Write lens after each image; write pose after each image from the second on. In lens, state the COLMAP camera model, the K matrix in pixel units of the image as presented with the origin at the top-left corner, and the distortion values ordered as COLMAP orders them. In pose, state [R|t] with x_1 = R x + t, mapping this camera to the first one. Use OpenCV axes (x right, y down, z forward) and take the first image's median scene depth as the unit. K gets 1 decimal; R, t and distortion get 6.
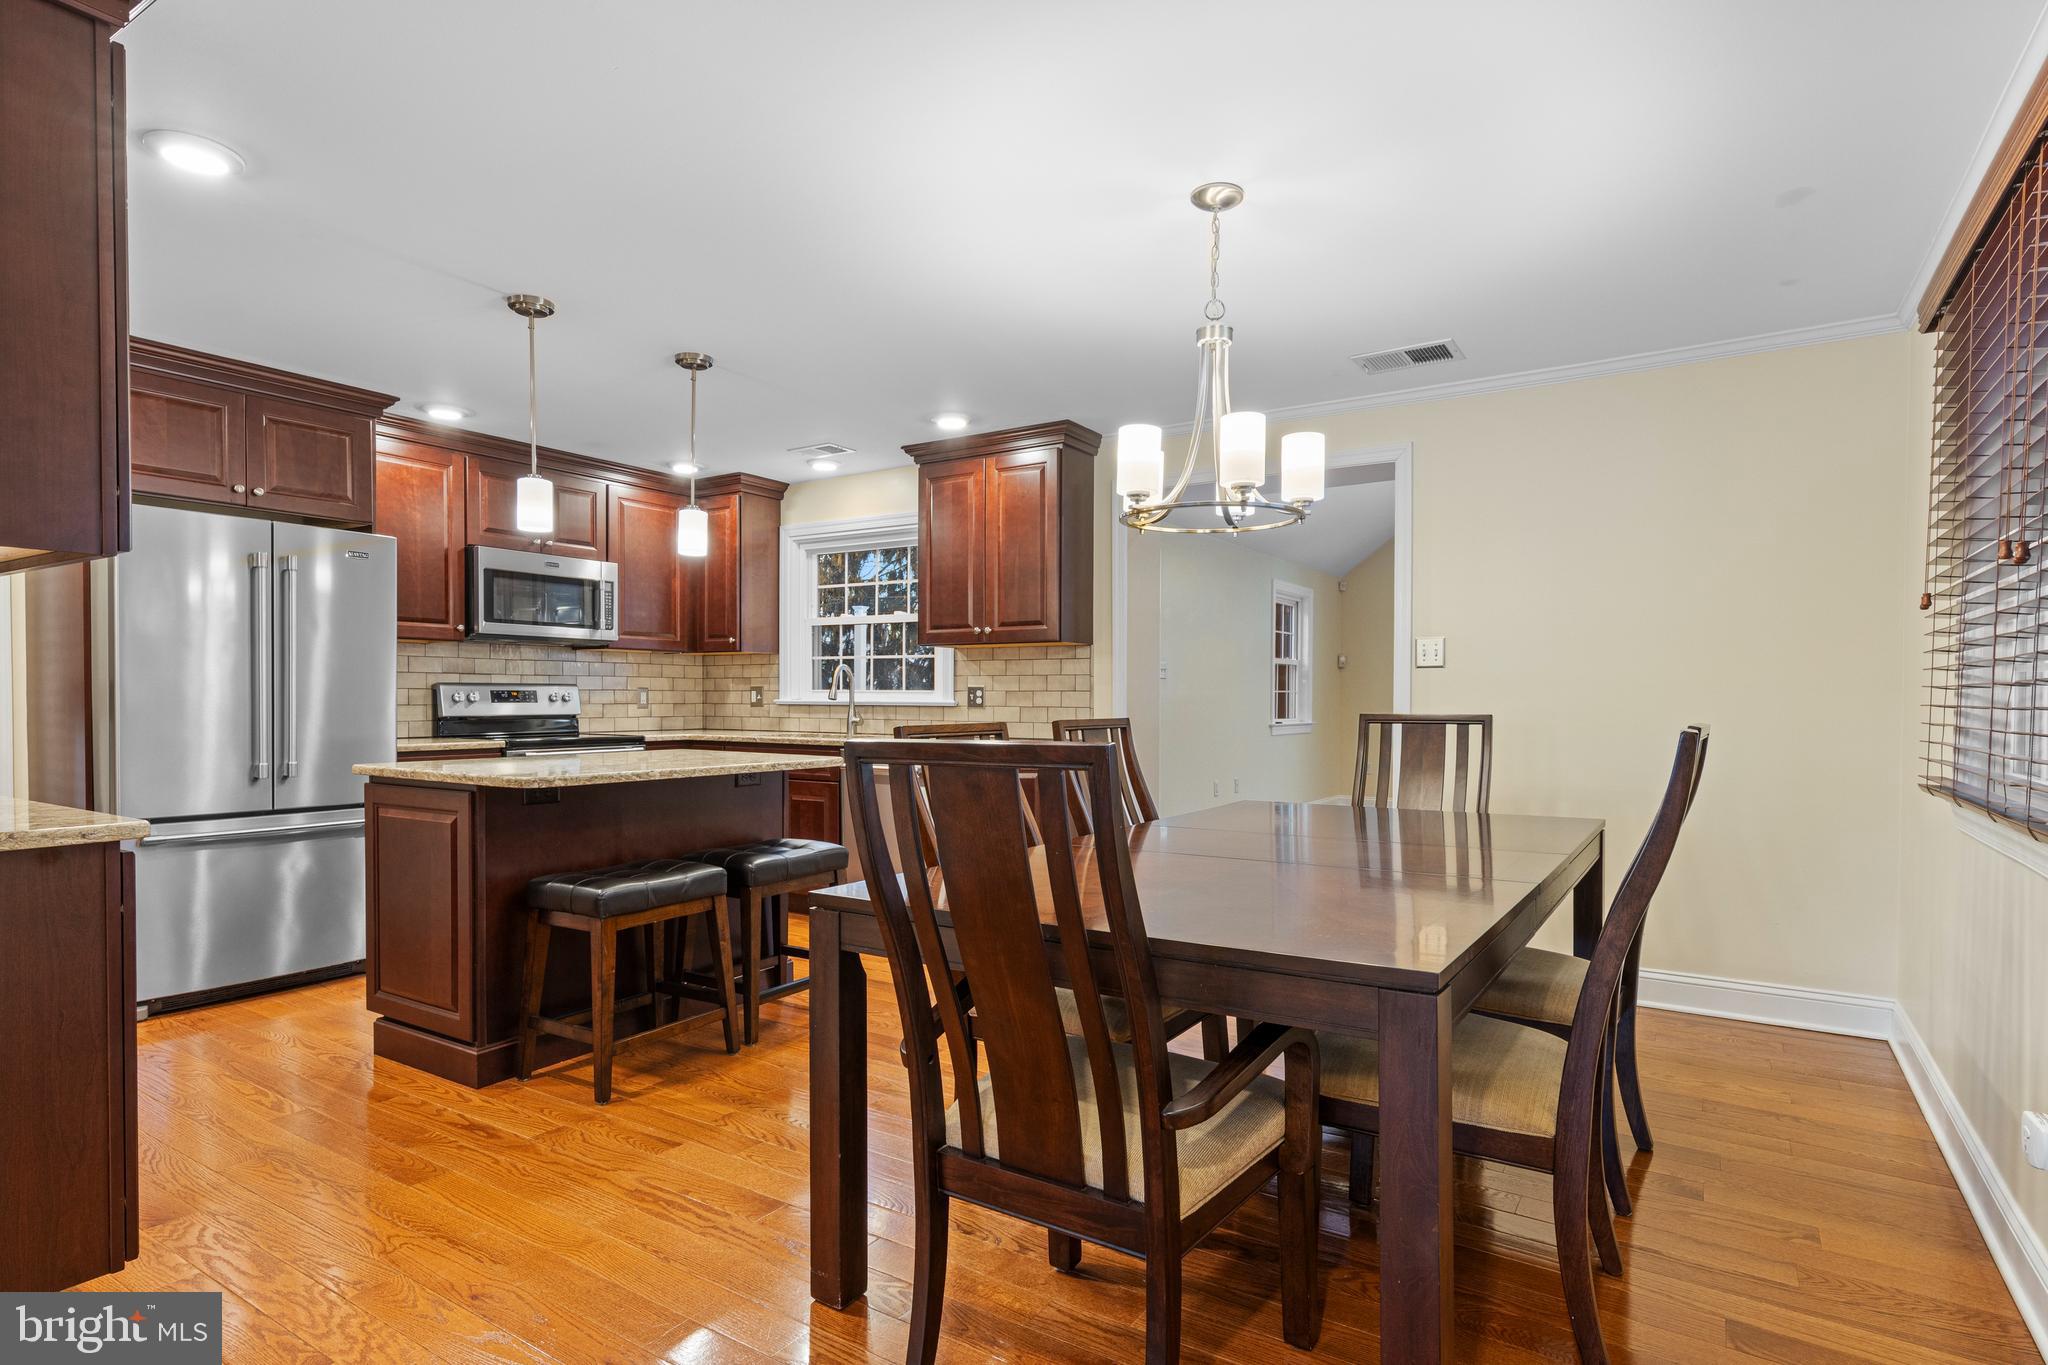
lens RADIAL K [[1041.4, 0, 1026.4], [0, 1041.4, 721.2], [0, 0, 1]] dist [0.011850, -0.004571]
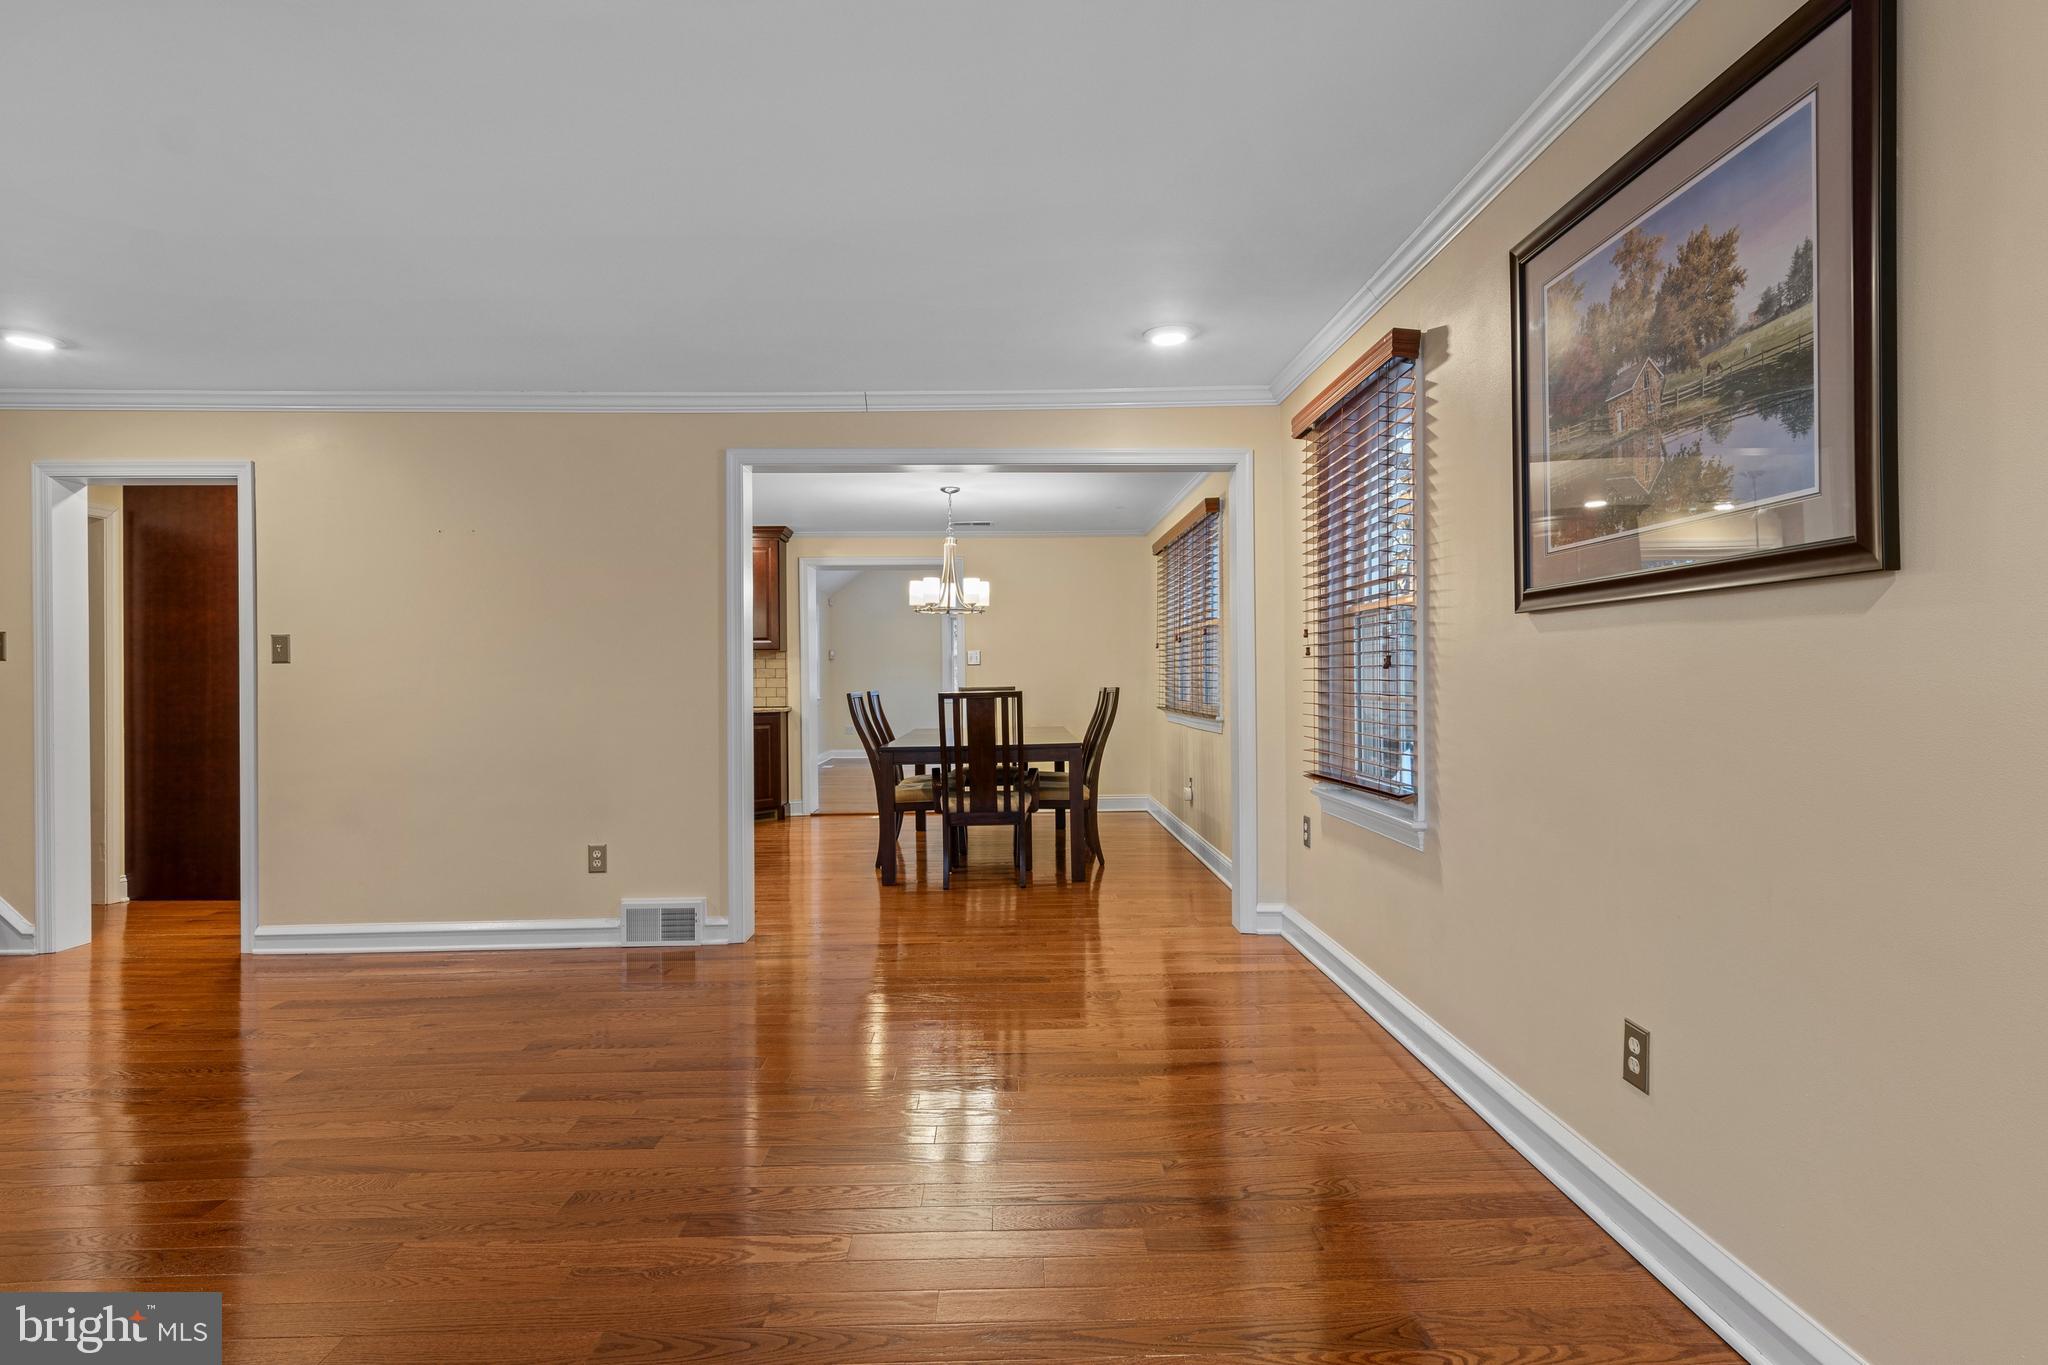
lens RADIAL K [[1041.4, 0, 1022.8], [0, 1041.4, 676.2], [0, 0, 1]] dist [0.011850, -0.004571]
pose [[0.828358, -0.009549, 0.560117, -0.580804], [0.024316, 0.999525, -0.018921, 0.010392], [-0.559671, 0.029293, 0.828197, -0.642764]]
